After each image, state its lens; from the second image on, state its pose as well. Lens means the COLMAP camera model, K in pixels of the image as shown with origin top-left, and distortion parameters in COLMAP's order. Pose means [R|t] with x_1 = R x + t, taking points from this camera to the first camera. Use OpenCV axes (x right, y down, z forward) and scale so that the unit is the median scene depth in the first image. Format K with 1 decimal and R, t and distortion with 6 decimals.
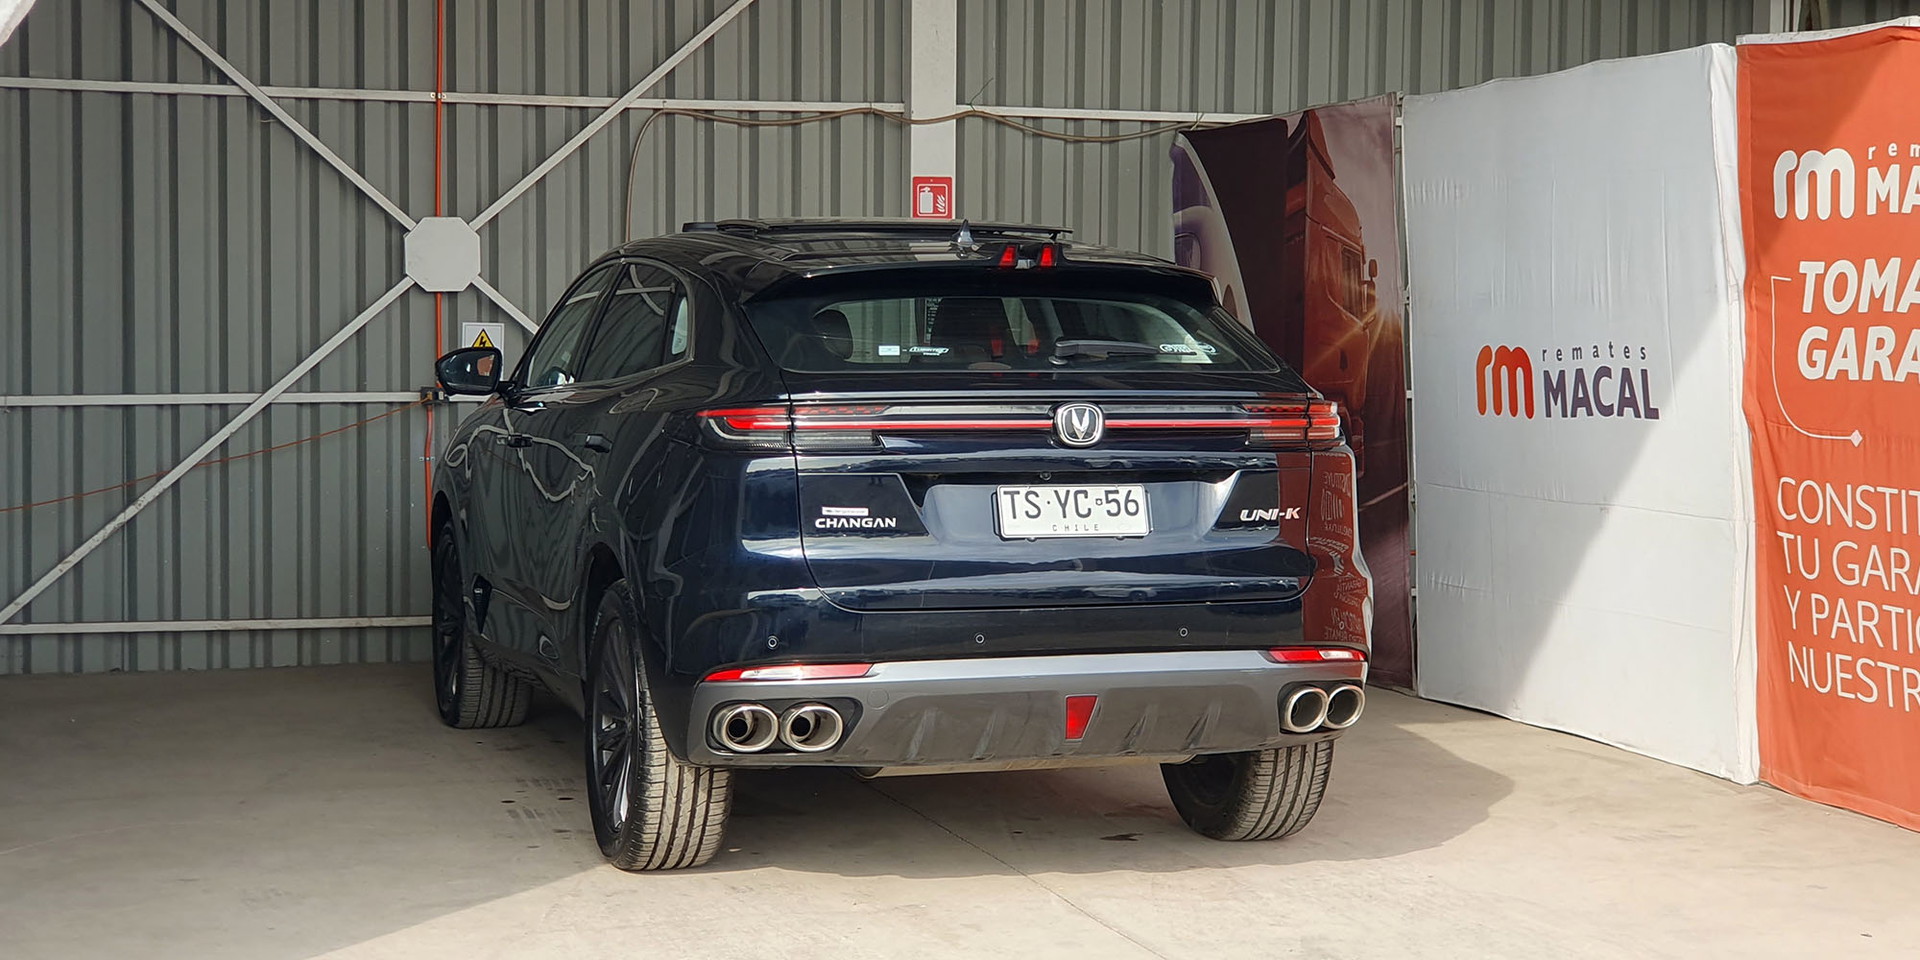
lens RADIAL K [[3077.3, 0, 958.4], [0, 3077.3, 429.4], [0, 0, 1]] dist [0.103689, 0.000000]
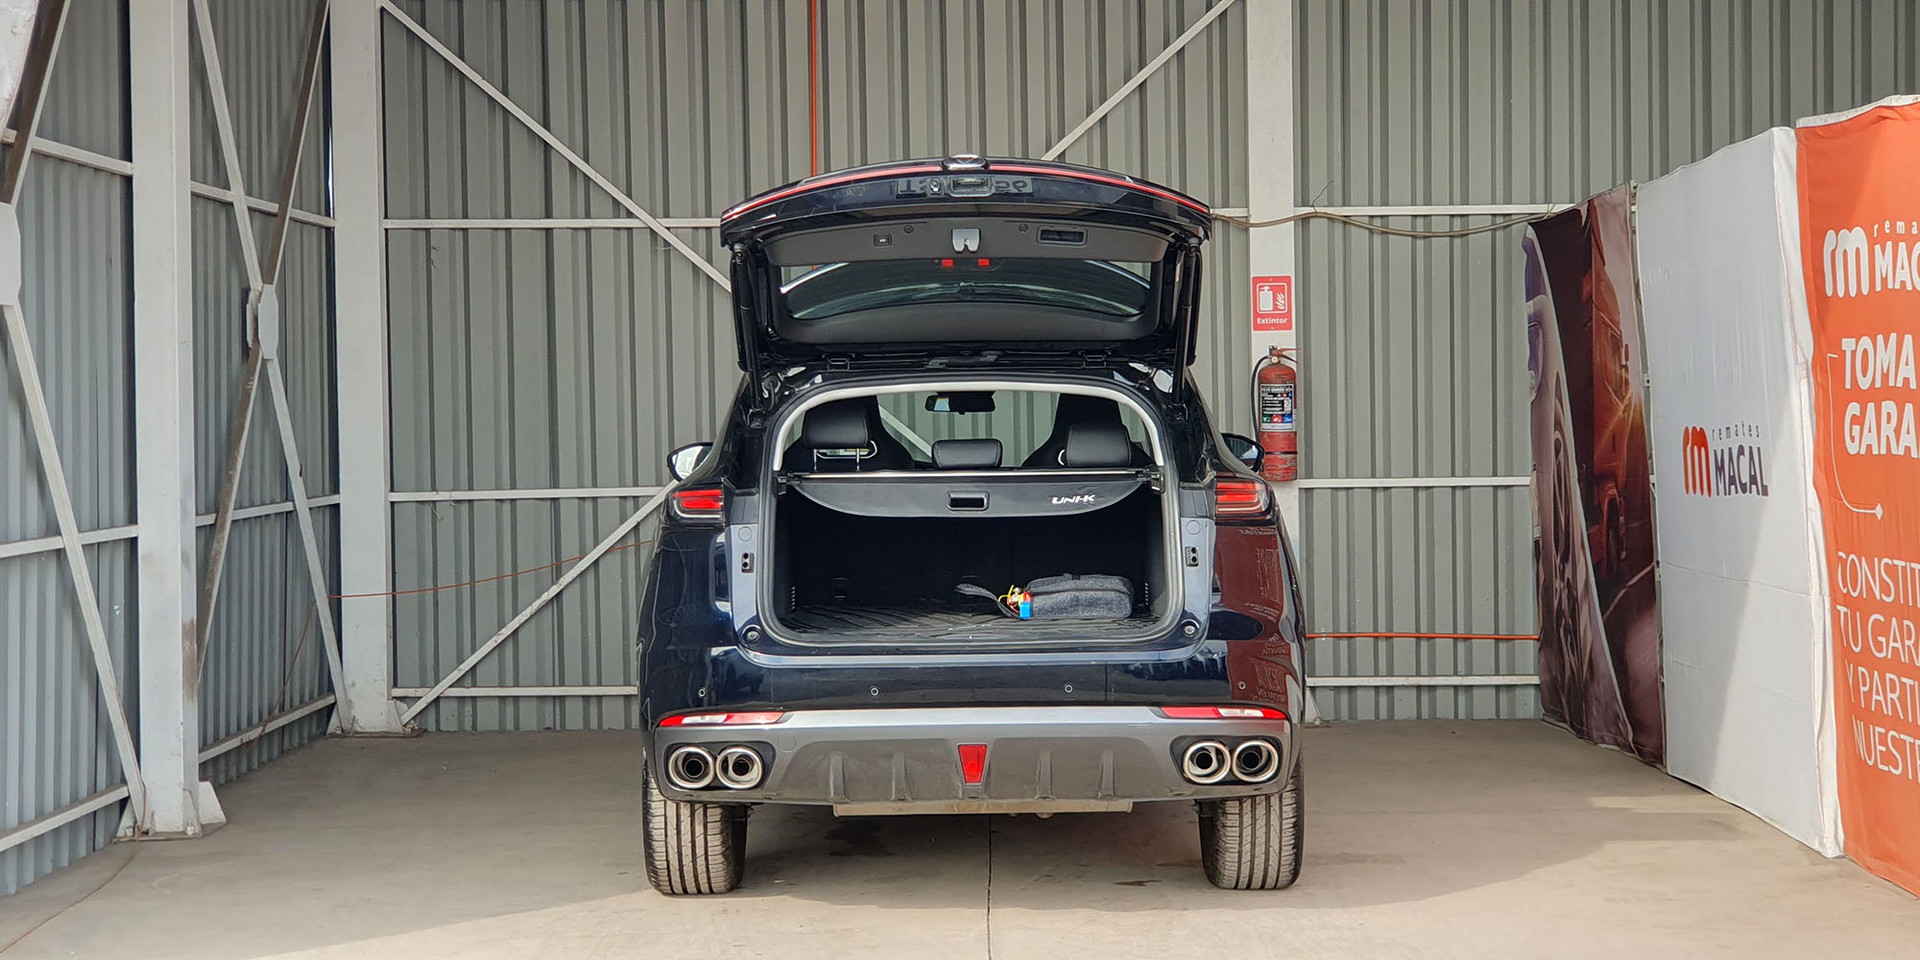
lens RADIAL K [[3077.3, 0, 927.0], [0, 3077.3, 418.7], [0, 0, 1]] dist [0.103689, 0.000000]
pose [[0.946172, -0.018208, -0.323152, 0.235167], [0.006660, 0.999300, -0.036805, 0.005639], [0.323596, 0.032672, 0.945631, -0.041650]]
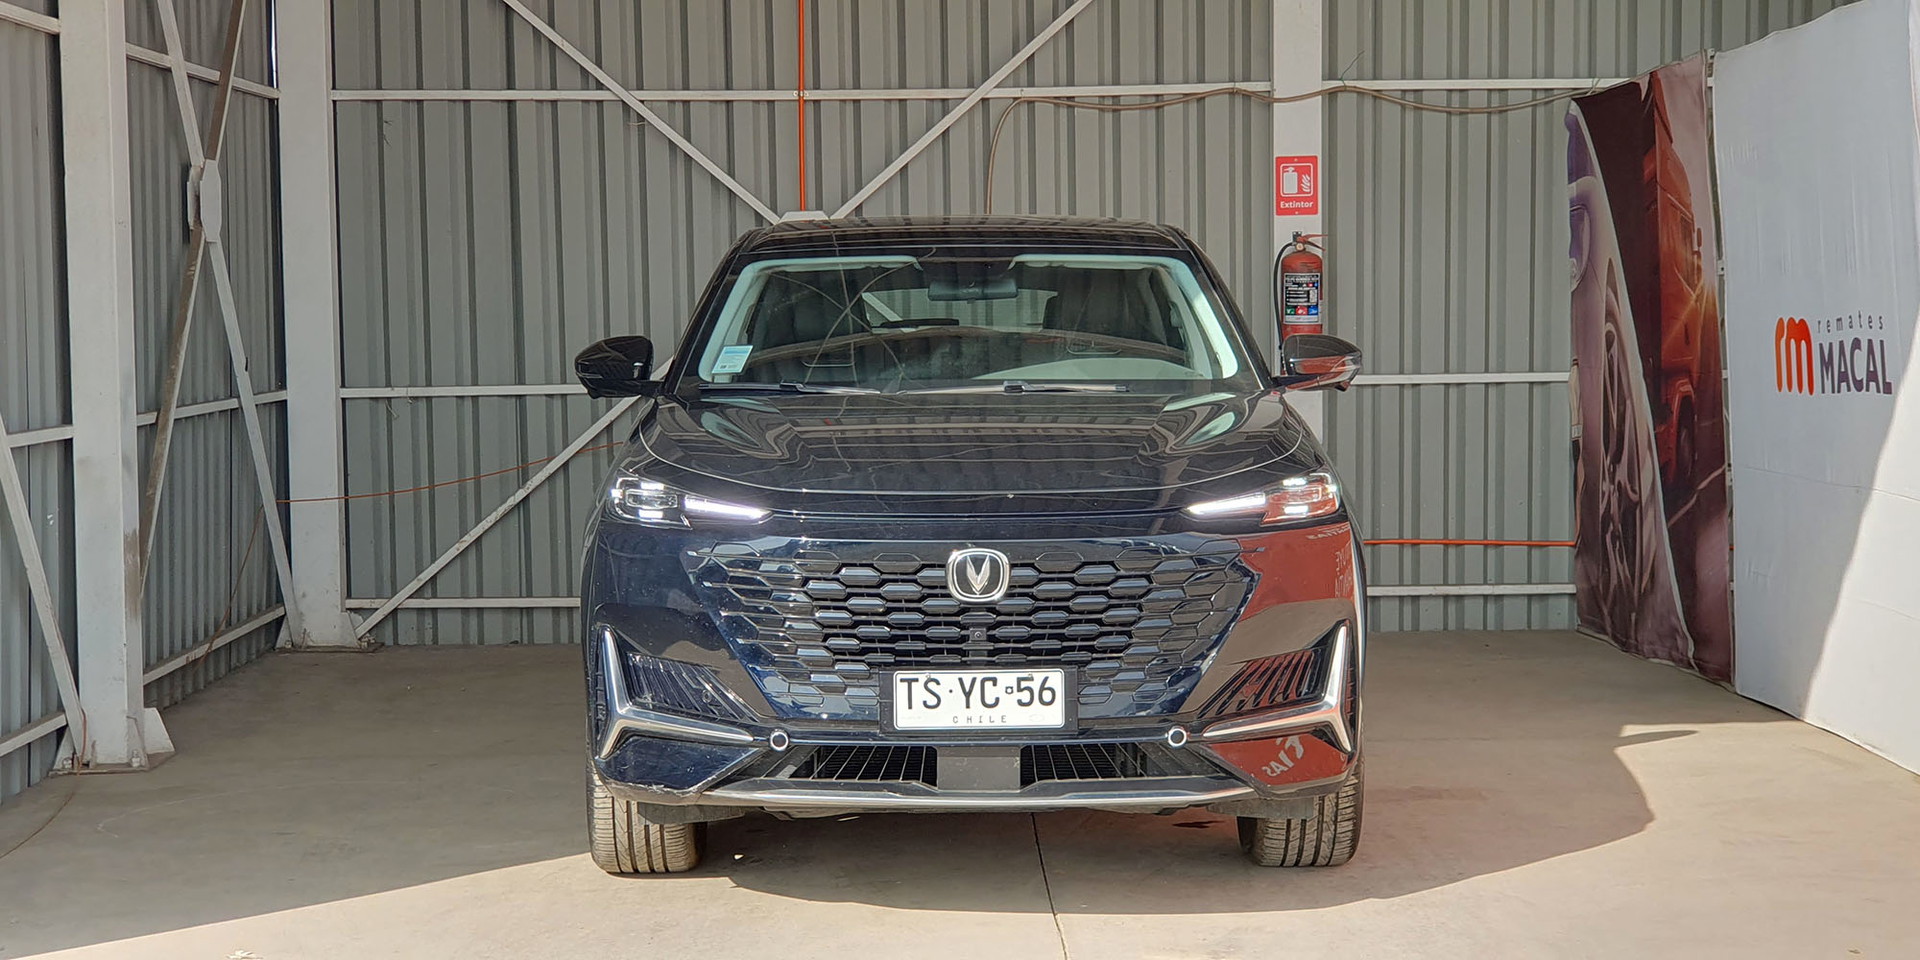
lens RADIAL K [[3077.3, 0, 929.1], [0, 3077.3, 475.2], [0, 0, 1]] dist [0.103689, 0.000000]
pose [[0.954510, -0.000866, -0.298179, 0.183780], [0.006127, 0.999842, 0.016710, 0.002812], [0.298118, -0.017777, 0.954364, 0.027180]]
